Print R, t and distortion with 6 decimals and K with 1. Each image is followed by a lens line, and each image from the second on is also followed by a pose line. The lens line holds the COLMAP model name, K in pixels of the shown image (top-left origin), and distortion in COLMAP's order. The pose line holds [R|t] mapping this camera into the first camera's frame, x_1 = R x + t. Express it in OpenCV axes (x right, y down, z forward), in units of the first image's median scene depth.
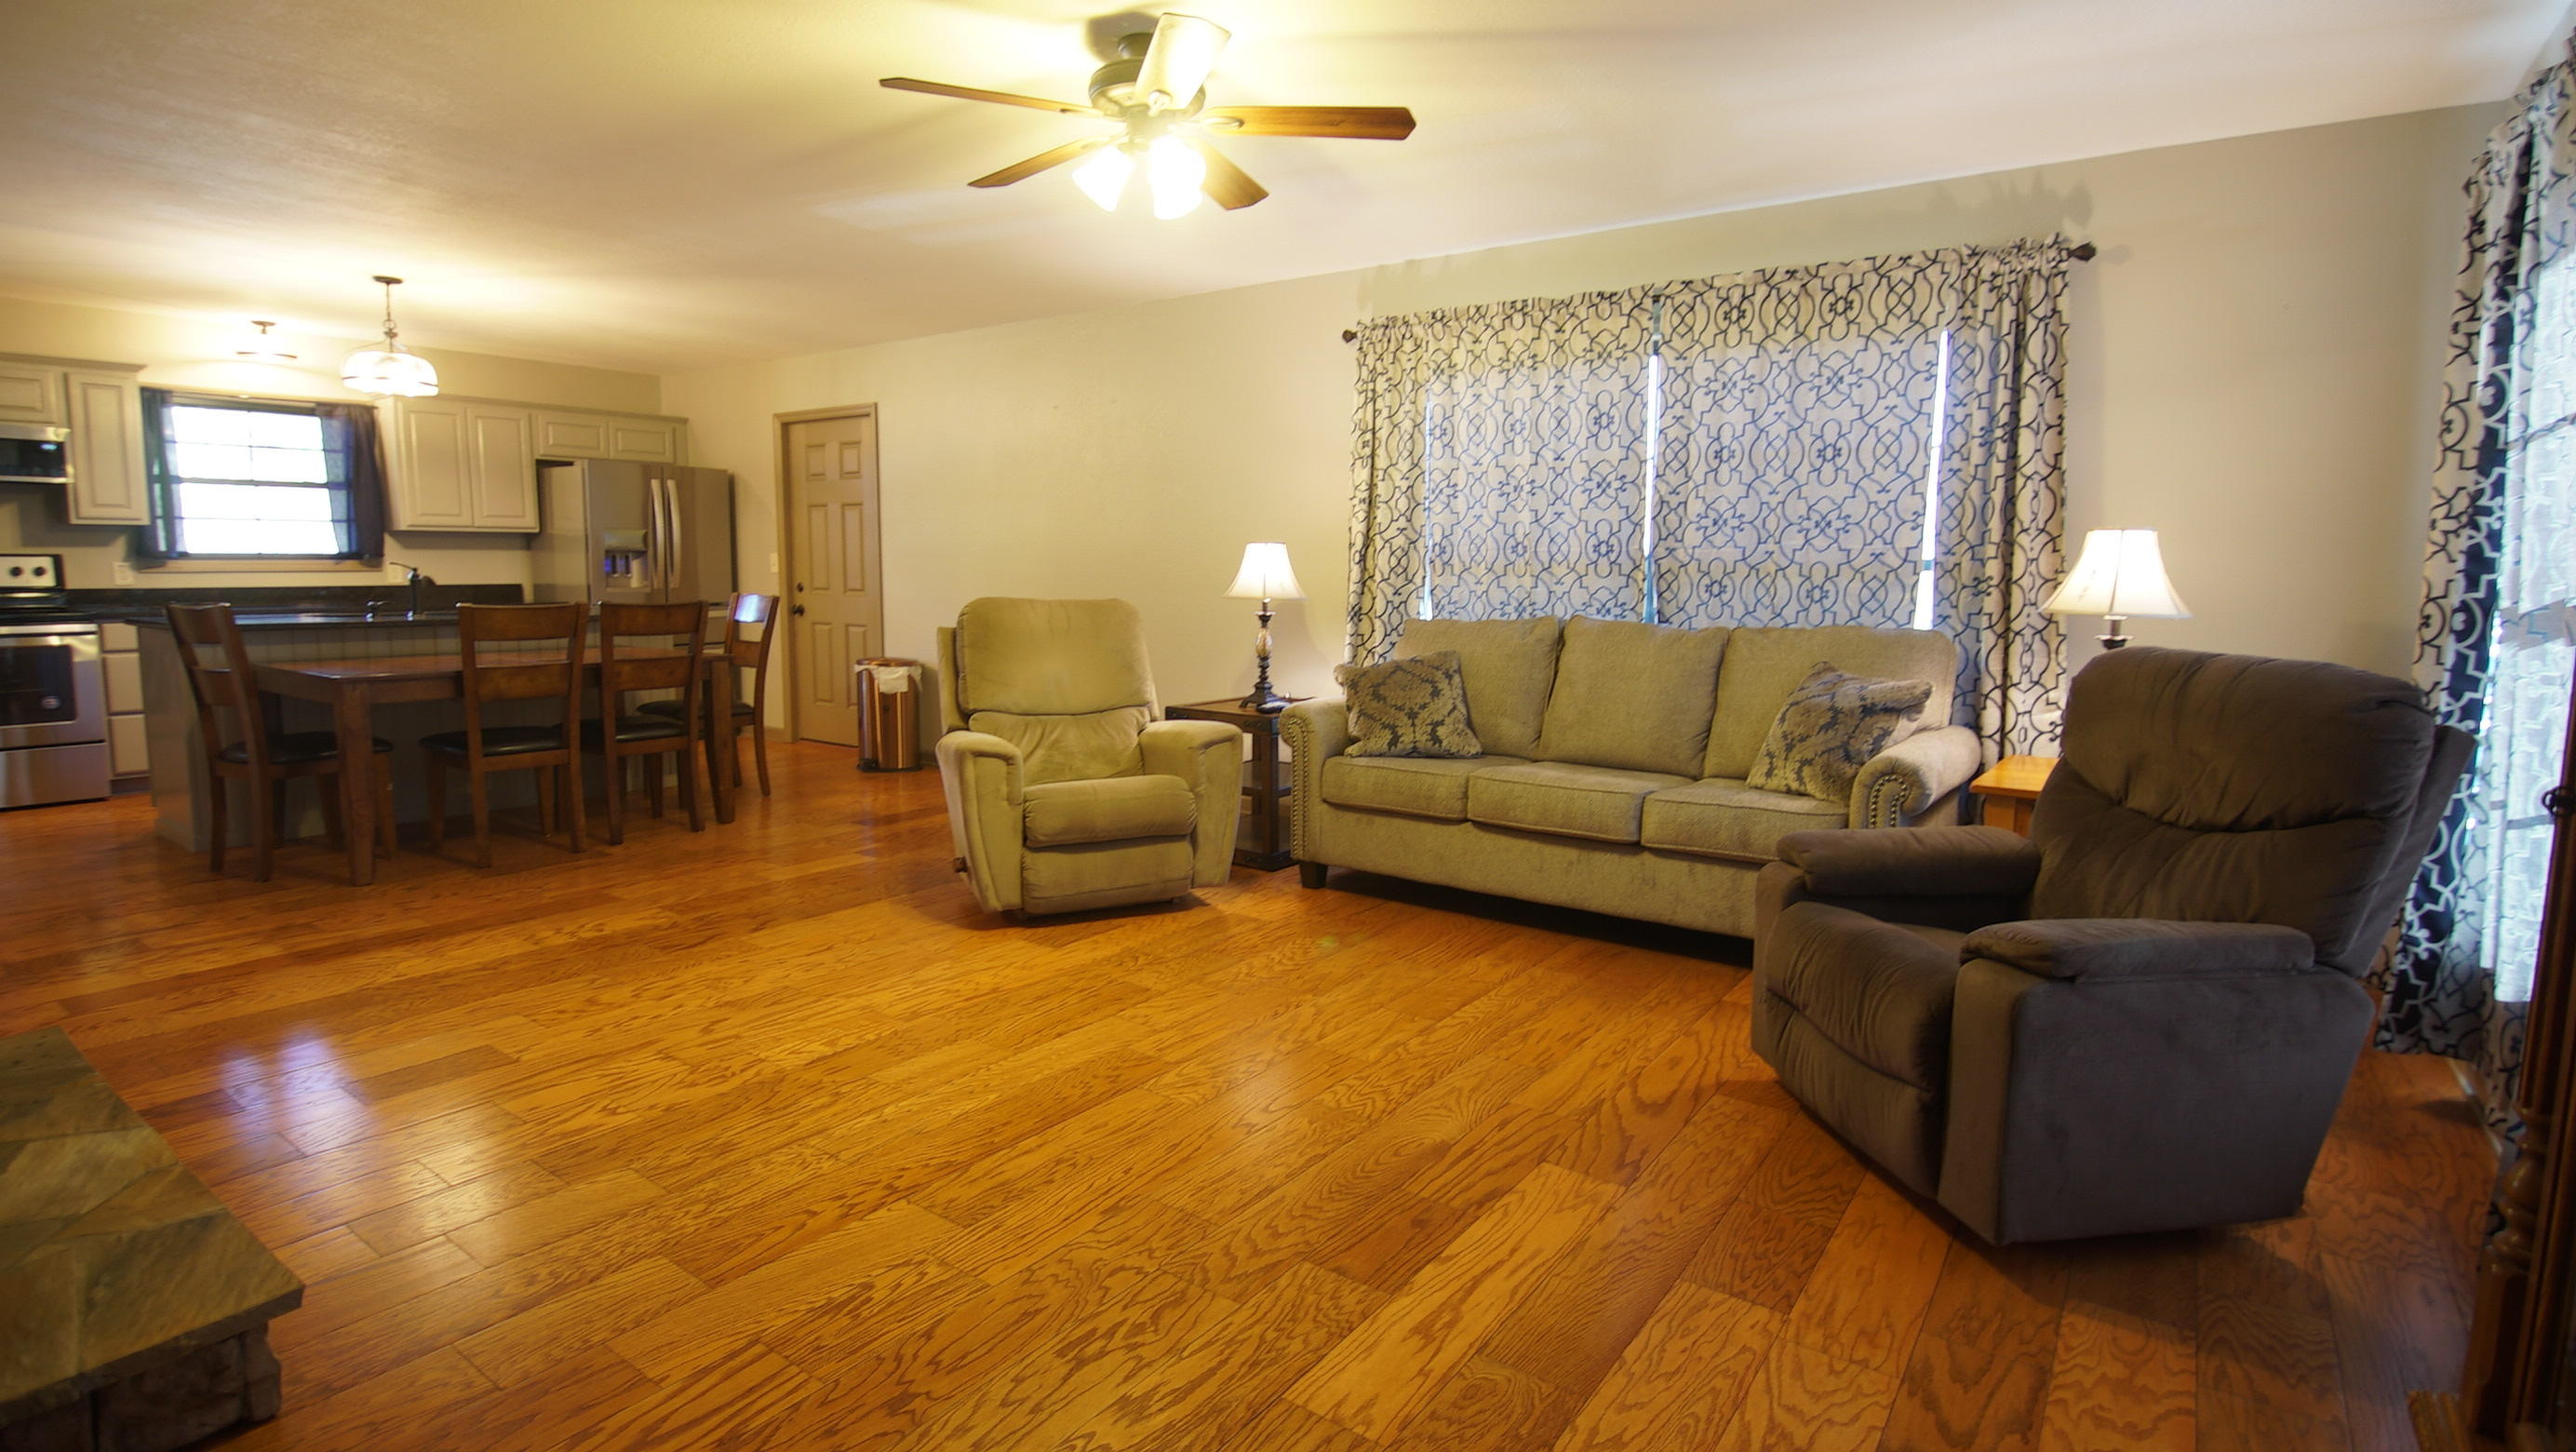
lens RADIAL K [[1245.6, 0, 1281.4], [0, 1245.6, 706.2], [0, 0, 1]] dist [-0.003322, -0.013624]
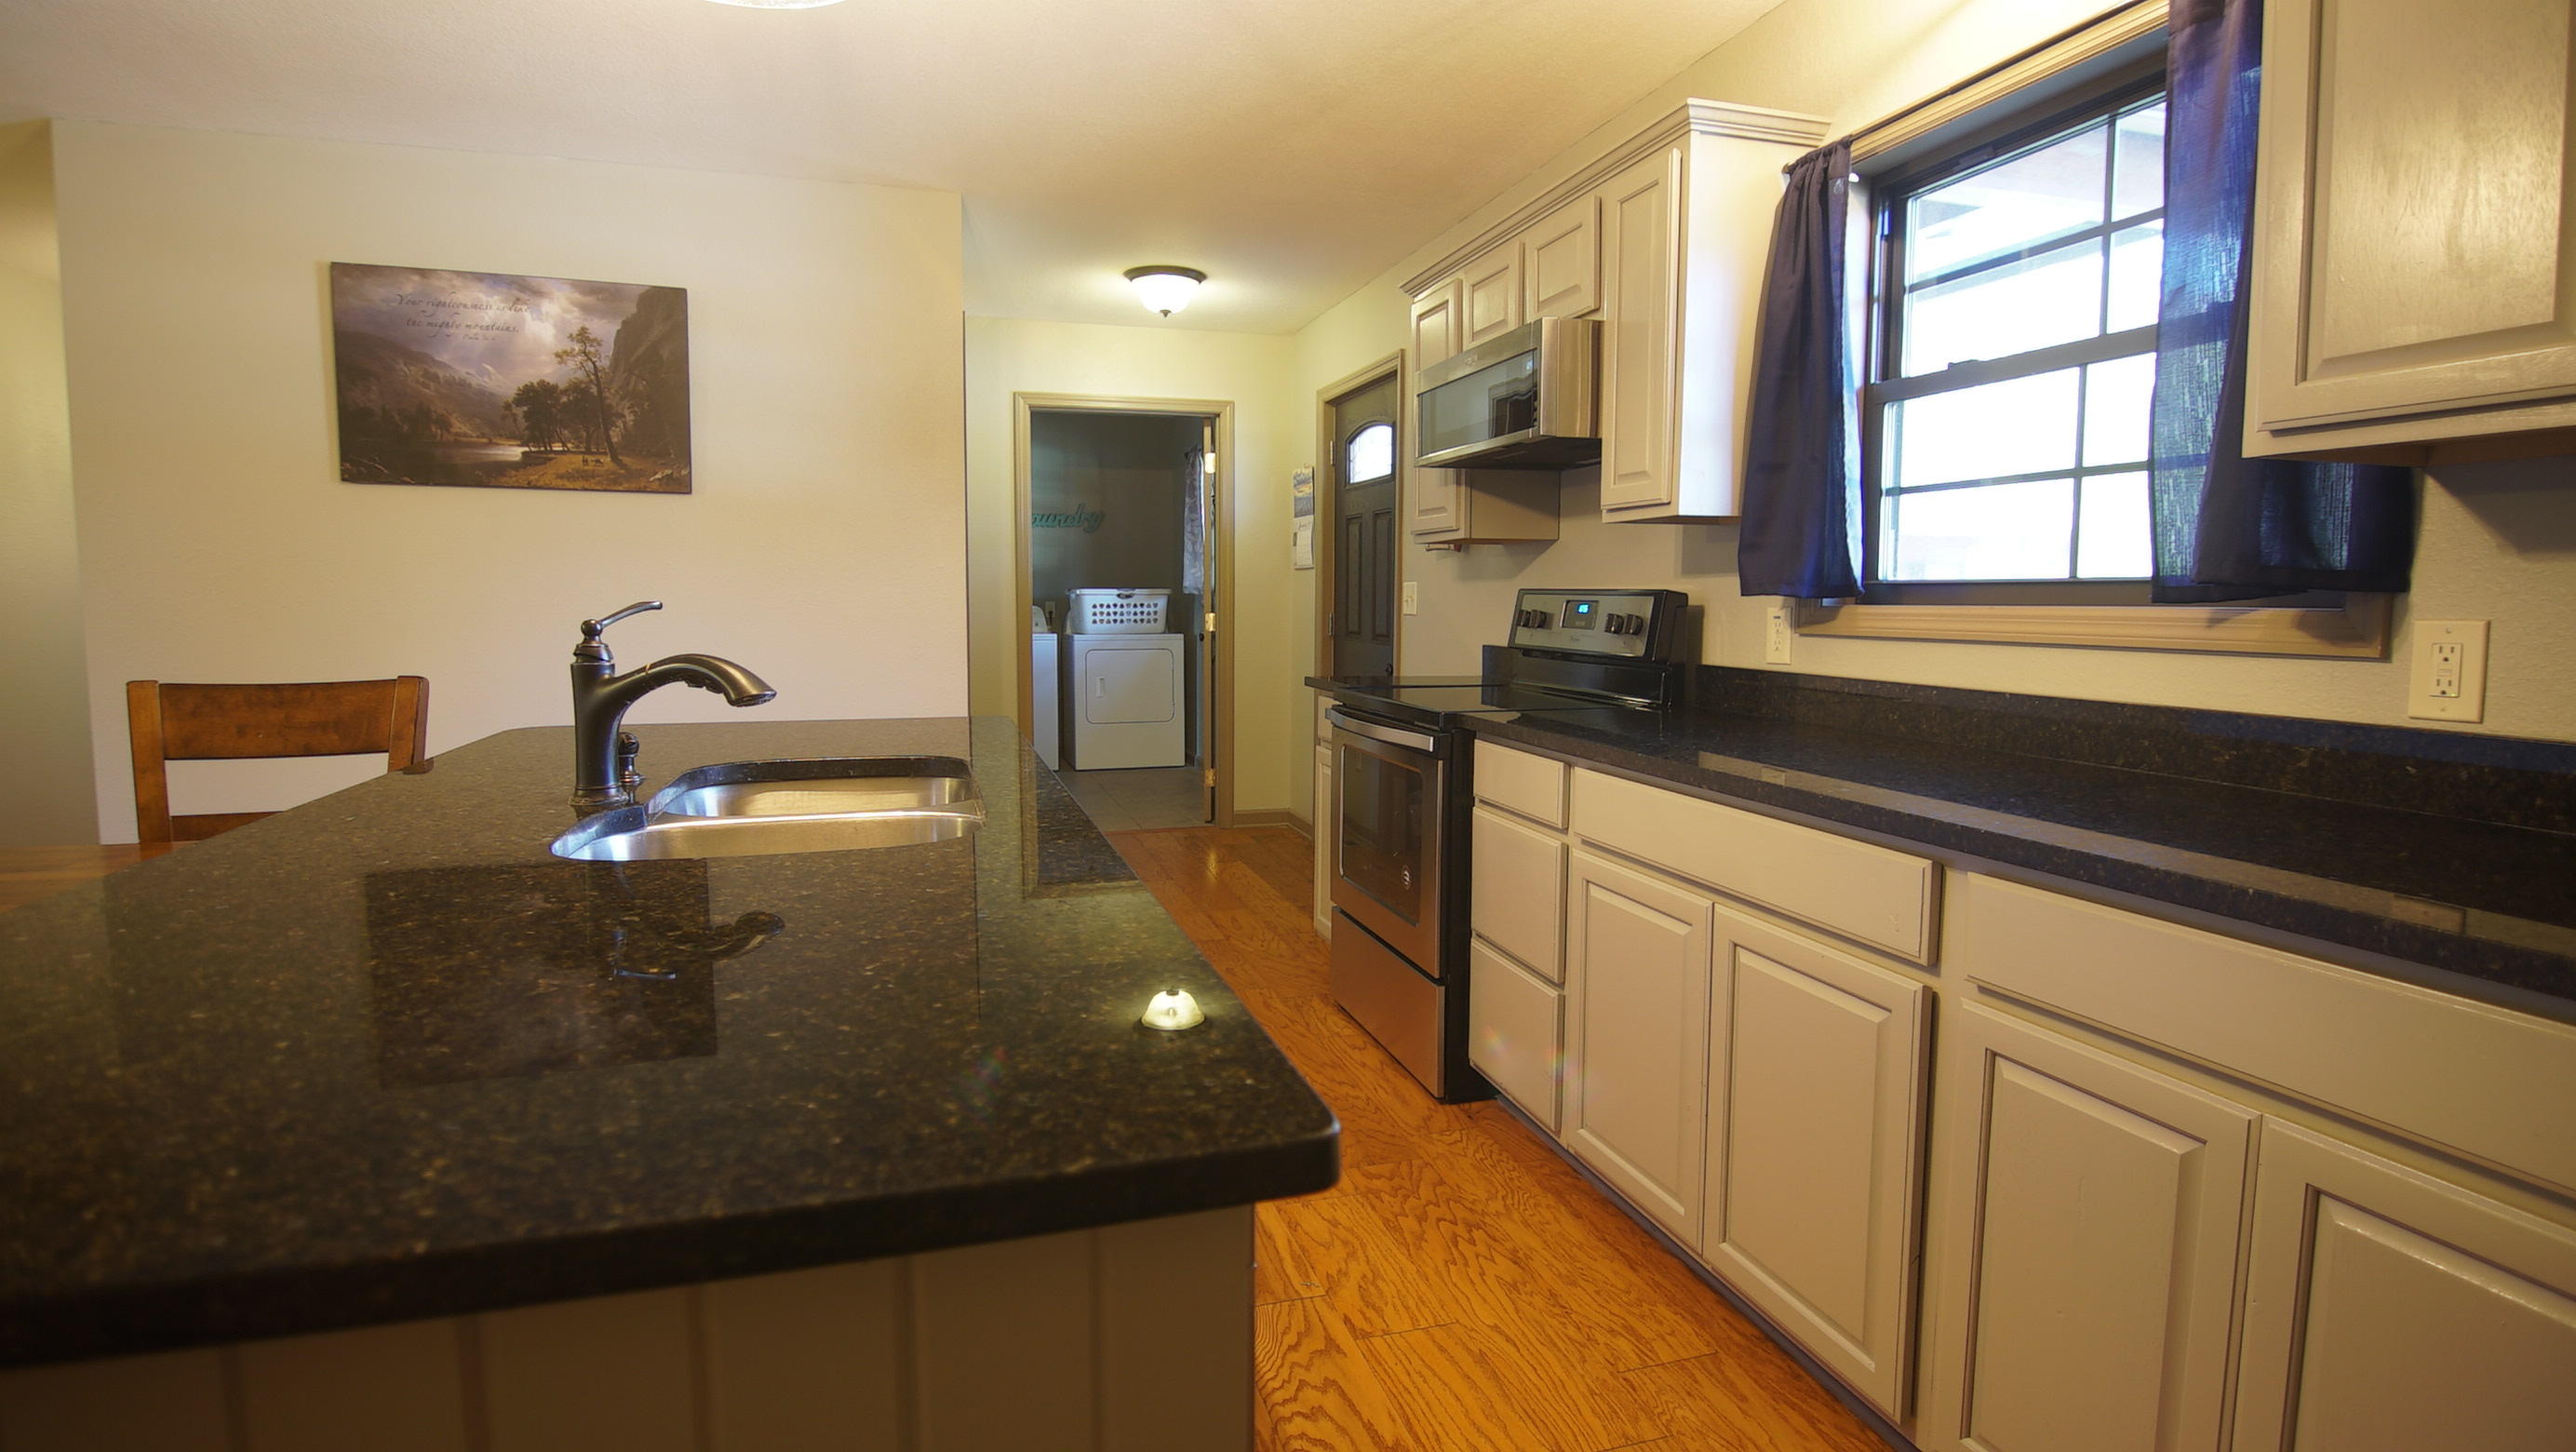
lens RADIAL K [[1245.6, 0, 1281.4], [0, 1245.6, 706.2], [0, 0, 1]] dist [-0.003322, -0.013624]
pose [[-0.610528, 0.059238, -0.789776, -0.782850], [-0.098634, 0.983748, 0.150035, -0.203559], [0.785829, 0.169500, -0.594763, 1.741557]]
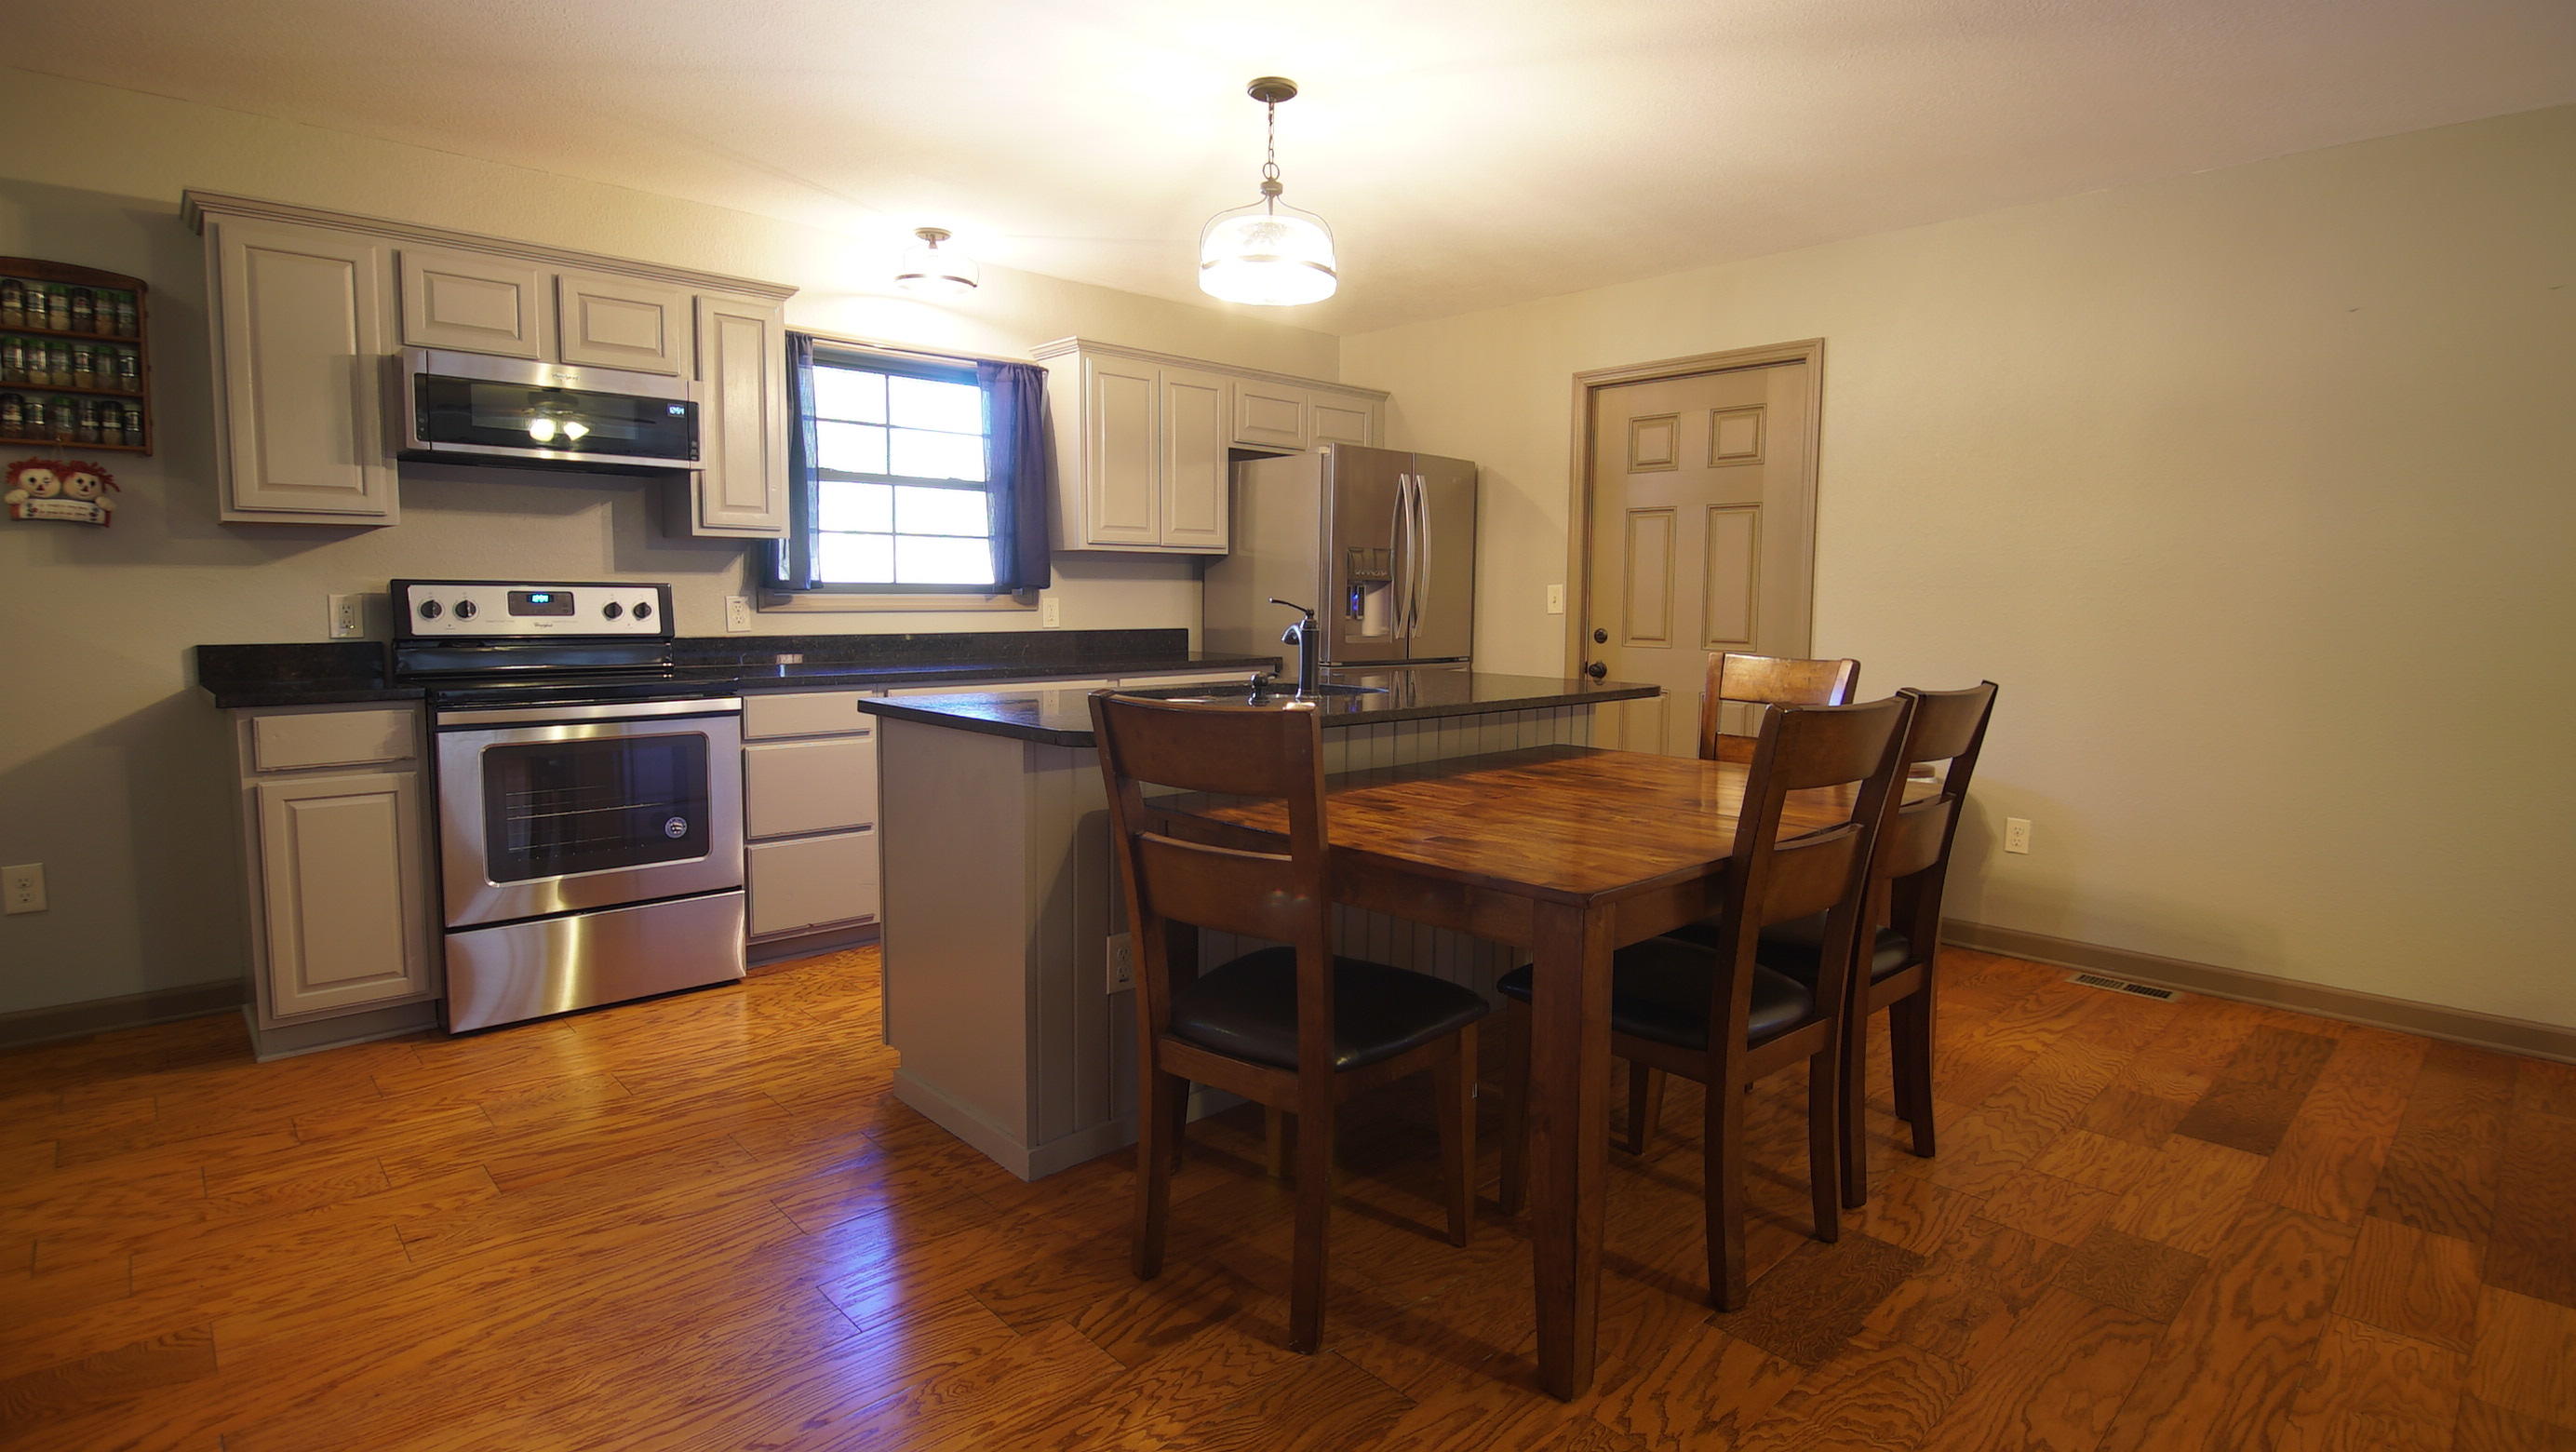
lens RADIAL K [[1245.6, 0, 1281.4], [0, 1245.6, 706.2], [0, 0, 1]] dist [-0.003322, -0.013624]
pose [[0.982541, 0.015552, -0.185395, -0.827938], [-0.020277, 0.999515, -0.023617, -0.075488], [0.184938, 0.026964, 0.982380, 0.620436]]
